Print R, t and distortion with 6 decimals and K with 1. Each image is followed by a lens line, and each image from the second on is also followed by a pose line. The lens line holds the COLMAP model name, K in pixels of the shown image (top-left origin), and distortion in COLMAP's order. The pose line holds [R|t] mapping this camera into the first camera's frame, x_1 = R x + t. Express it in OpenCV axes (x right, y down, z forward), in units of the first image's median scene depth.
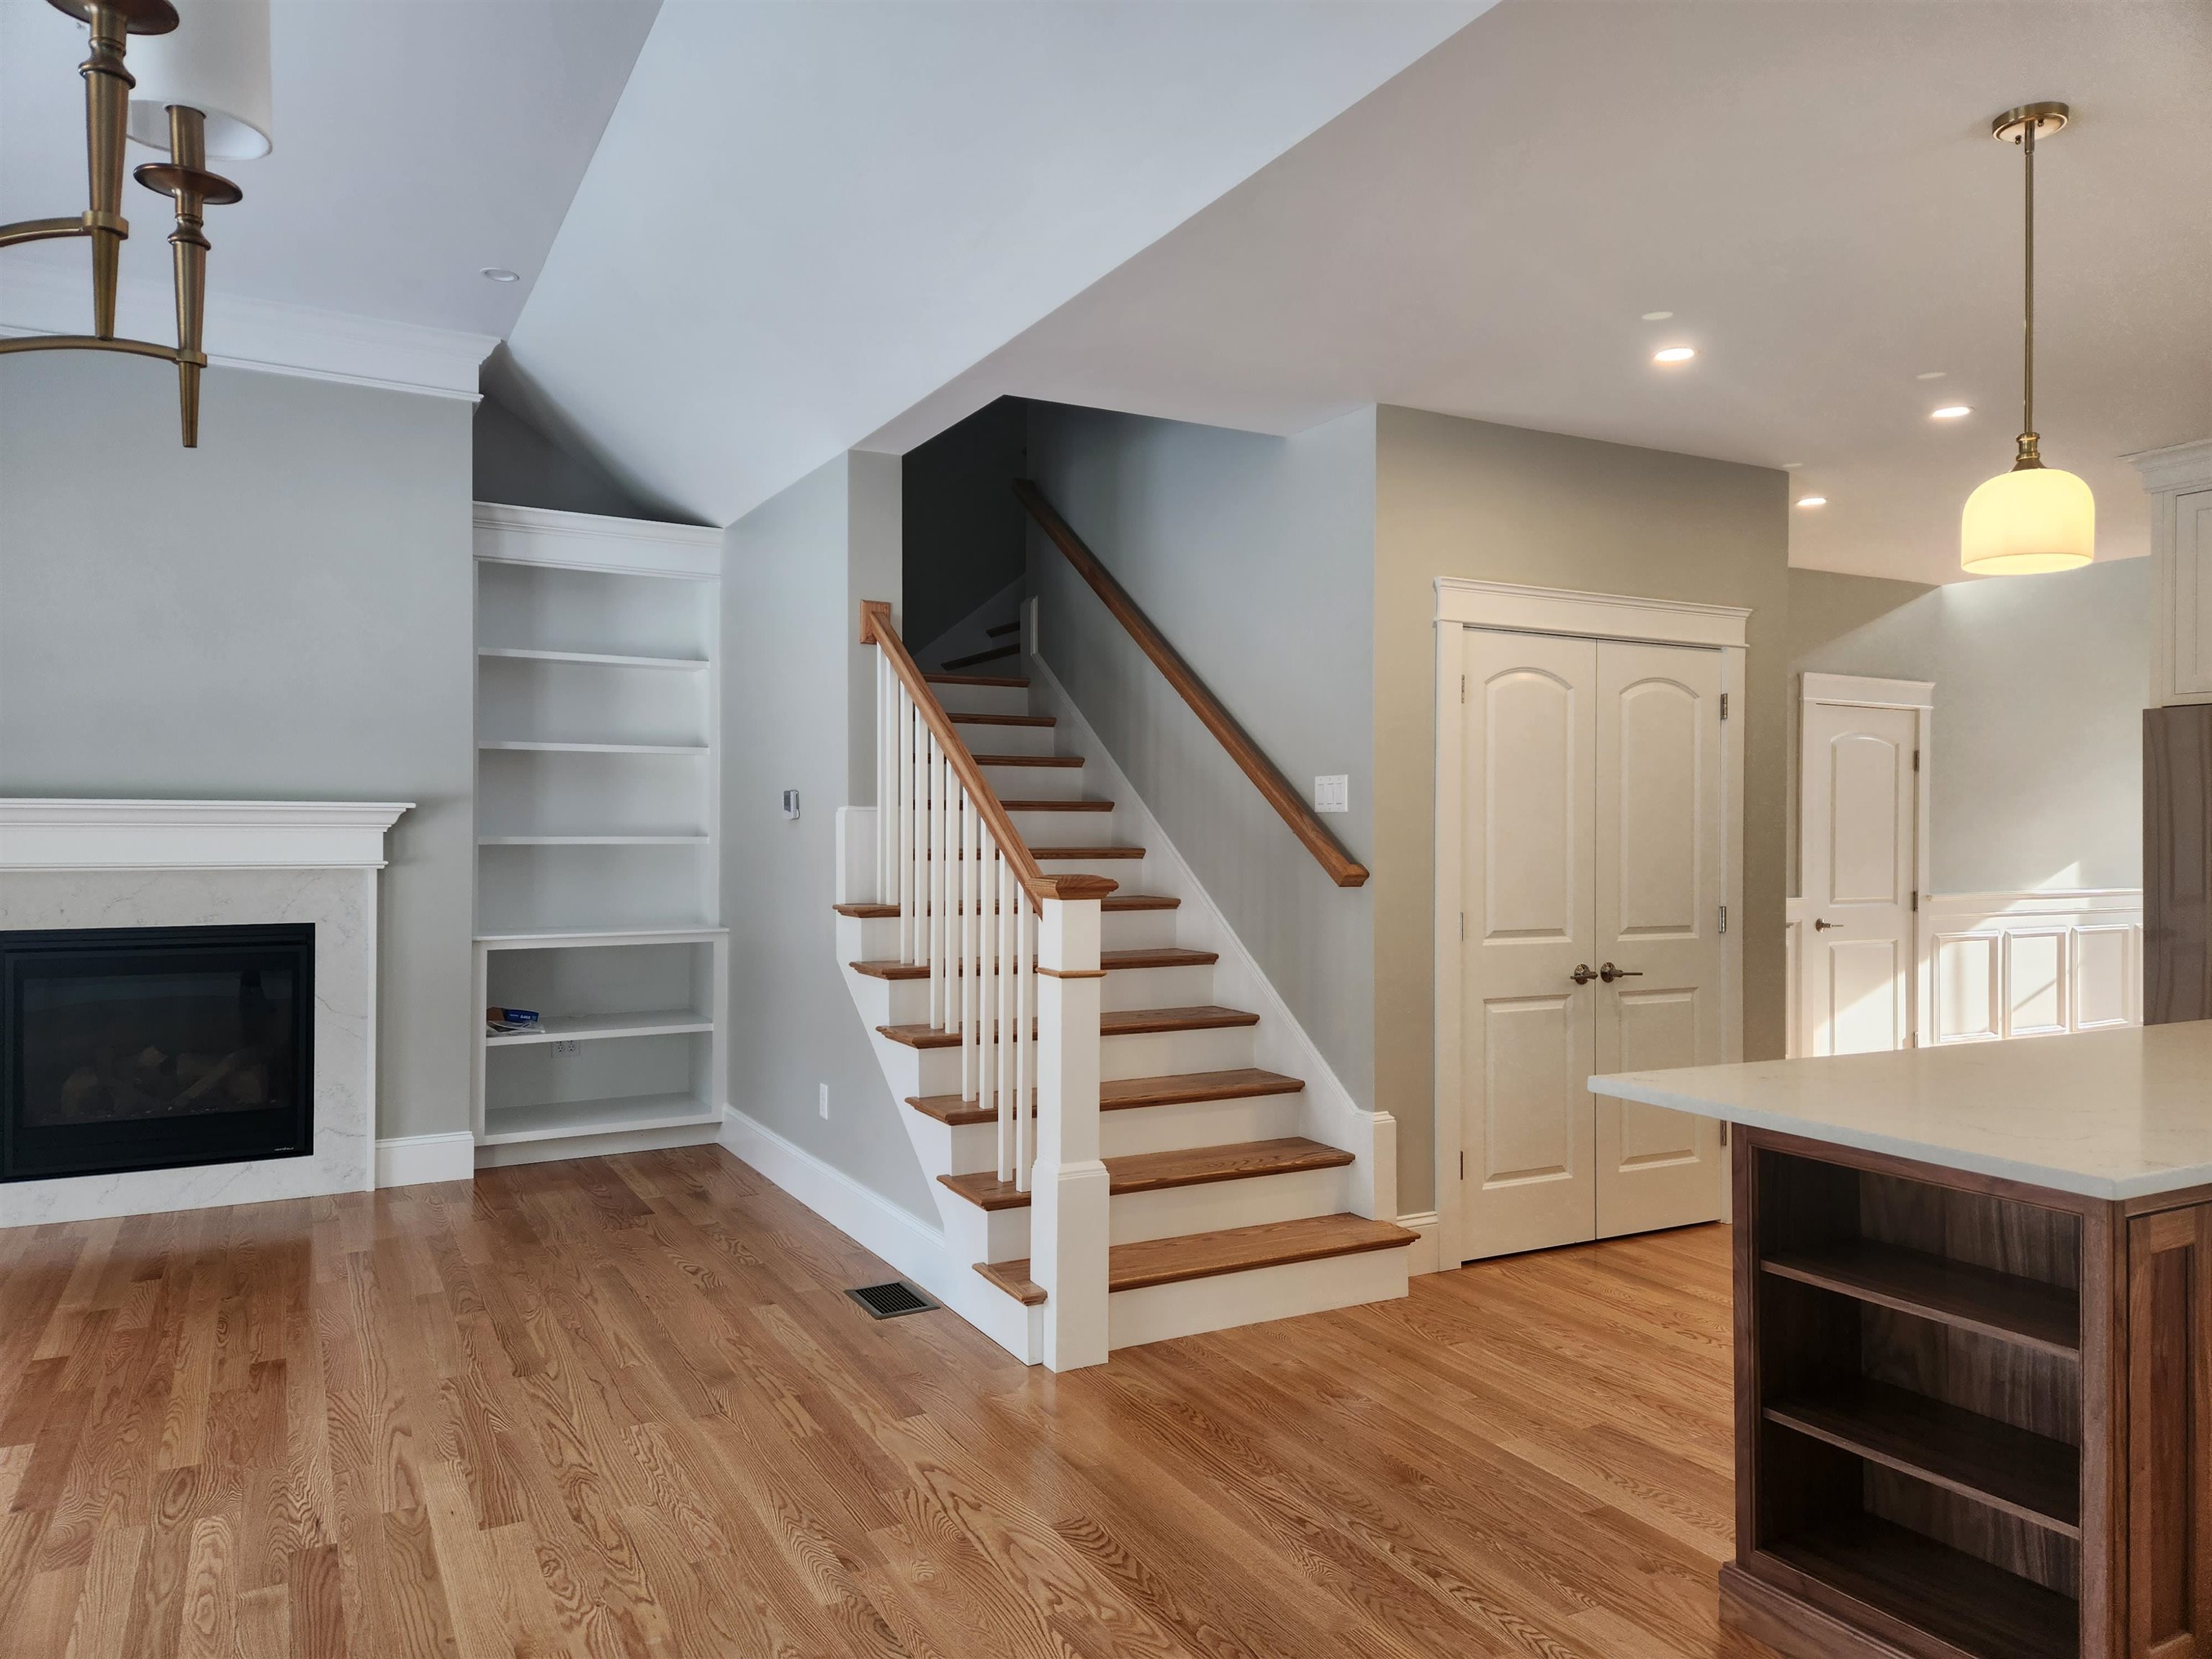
lens RADIAL K [[1470.5, 0, 1087.1], [0, 1470.5, 838.3], [0, 0, 1]] dist [0.089059, -0.078132]
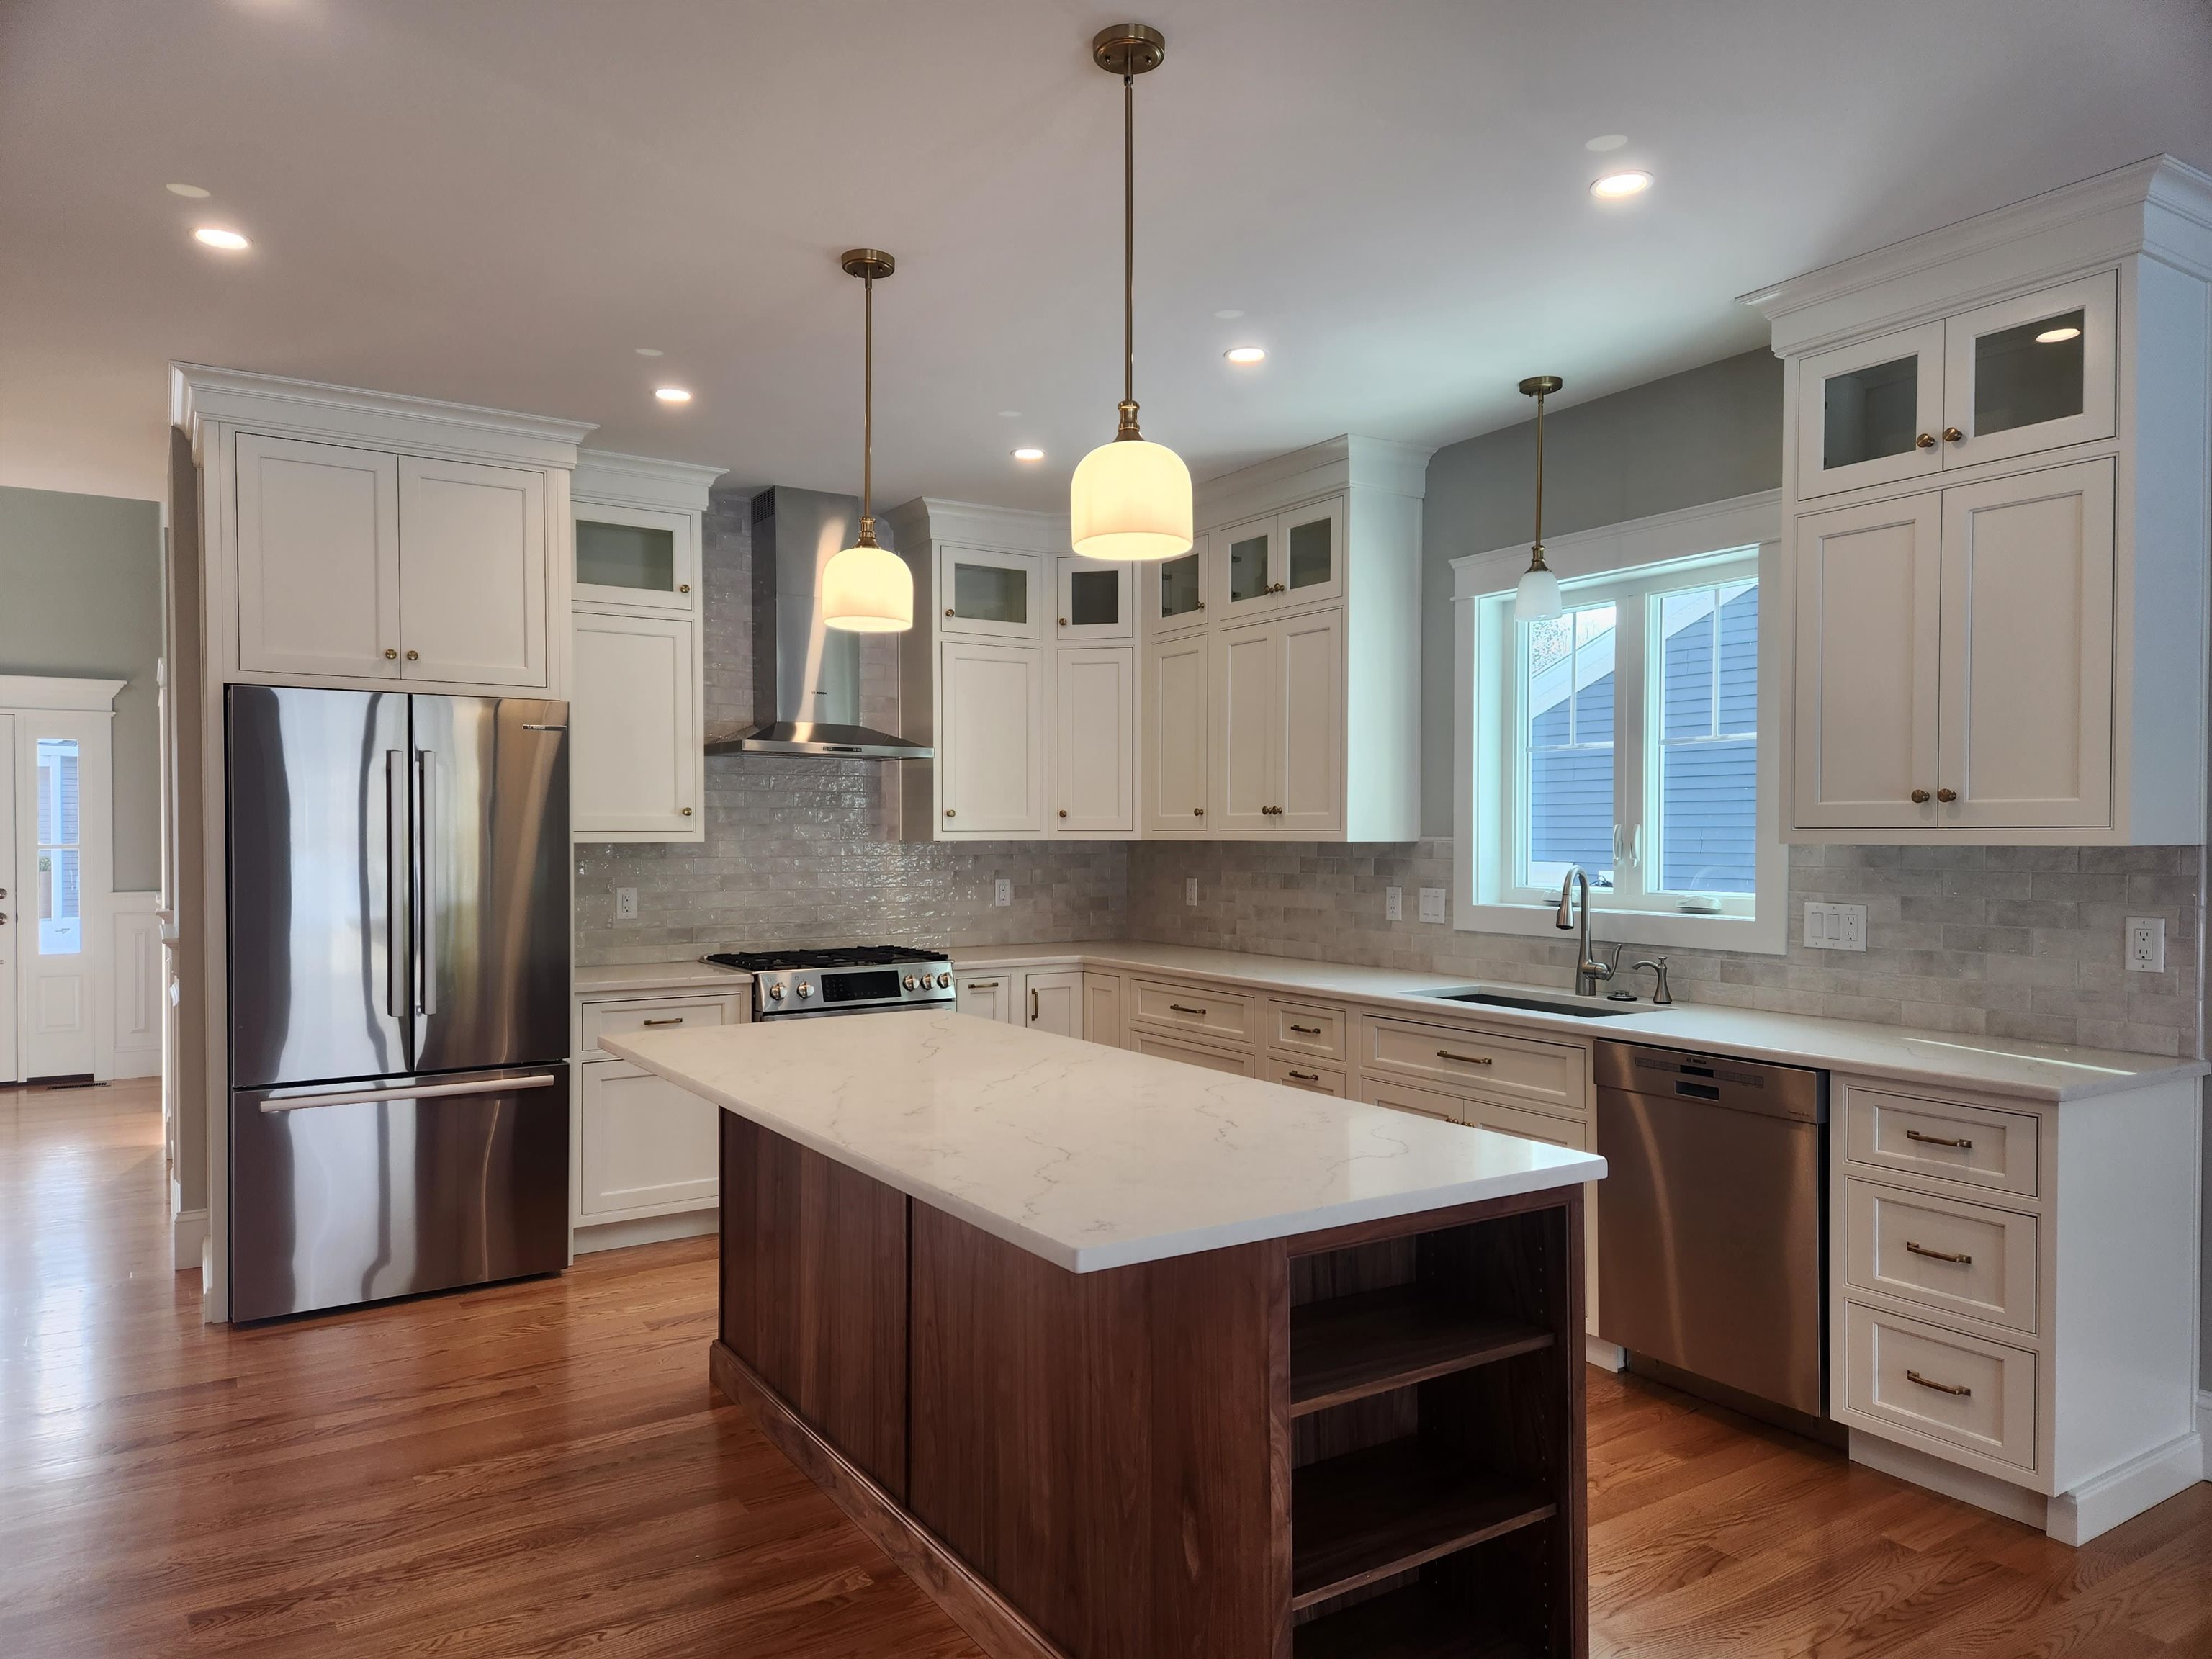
lens RADIAL K [[1467.4, 0, 1108.6], [0, 1467.4, 862.9], [0, 0, 1]] dist [0.091354, -0.080698]
pose [[-0.075991, -0.026135, 0.996766, -0.197931], [0.005465, 0.999631, 0.026626, -0.011693], [-0.997094, 0.007471, -0.075820, 0.786860]]
